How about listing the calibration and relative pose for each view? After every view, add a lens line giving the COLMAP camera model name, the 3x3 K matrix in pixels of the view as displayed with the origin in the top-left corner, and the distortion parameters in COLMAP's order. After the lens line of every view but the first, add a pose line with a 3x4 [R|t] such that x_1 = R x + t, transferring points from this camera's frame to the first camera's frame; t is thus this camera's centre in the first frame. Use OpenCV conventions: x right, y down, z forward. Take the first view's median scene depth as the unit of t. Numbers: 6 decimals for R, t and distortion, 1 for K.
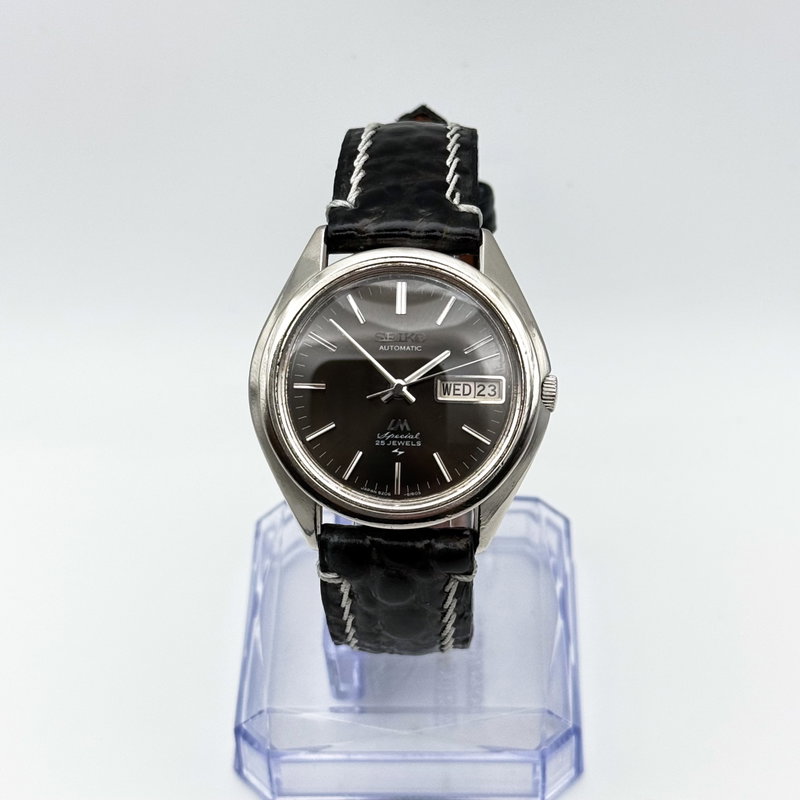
lens RADIAL K [[2000.3, 0, 400.0], [0, 2000.3, 400.0], [0, 0, 1]] dist [0.166810, 0.287825]
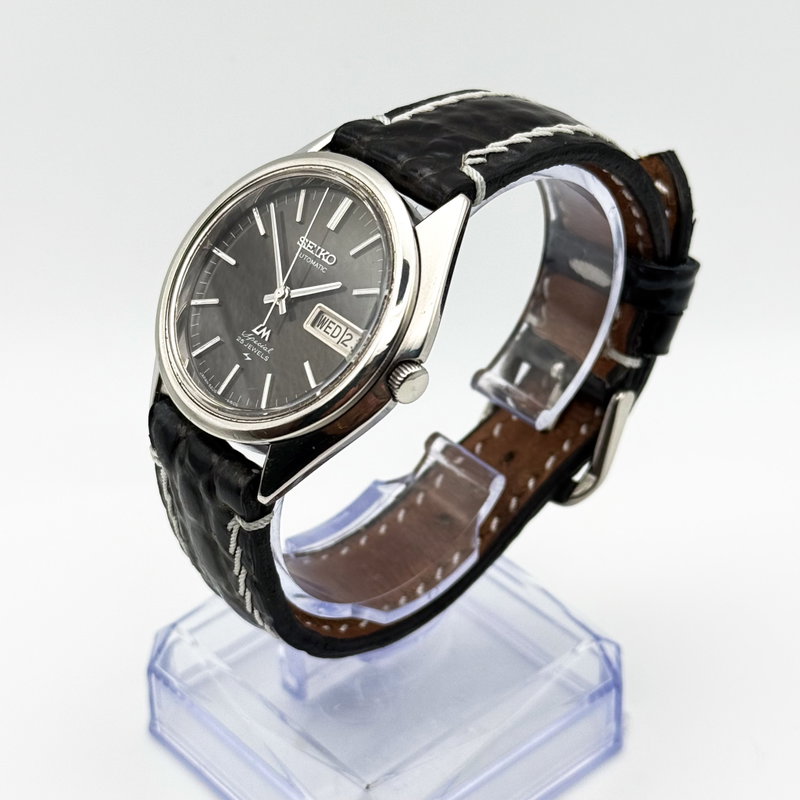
lens RADIAL K [[2000.3, 0, 400.0], [0, 2000.3, 400.0], [0, 0, 1]] dist [0.166810, 0.287825]
pose [[0.680549, 0.440961, -0.585155, 0.580227], [-0.526562, 0.849679, 0.027897, -0.018976], [0.509495, 0.289136, 0.810441, 0.302629]]
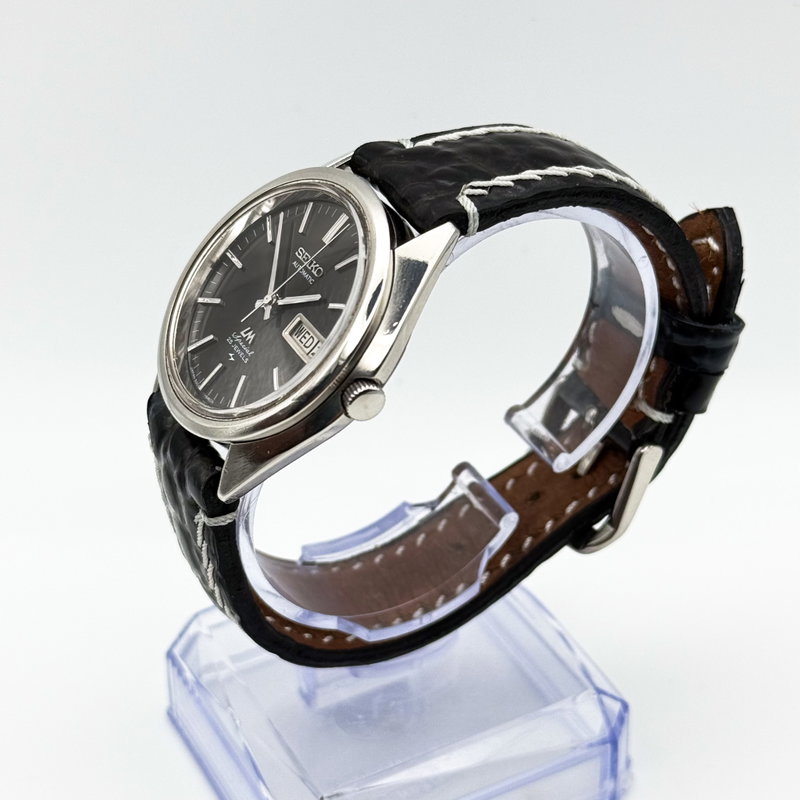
lens RADIAL K [[2000.3, 0, 400.0], [0, 2000.3, 400.0], [0, 0, 1]] dist [0.166810, 0.287825]
pose [[0.486938, 0.503307, -0.713844, 0.705103], [-0.616262, 0.777141, 0.127562, -0.124453], [0.618961, 0.377801, 0.688589, 0.410844]]
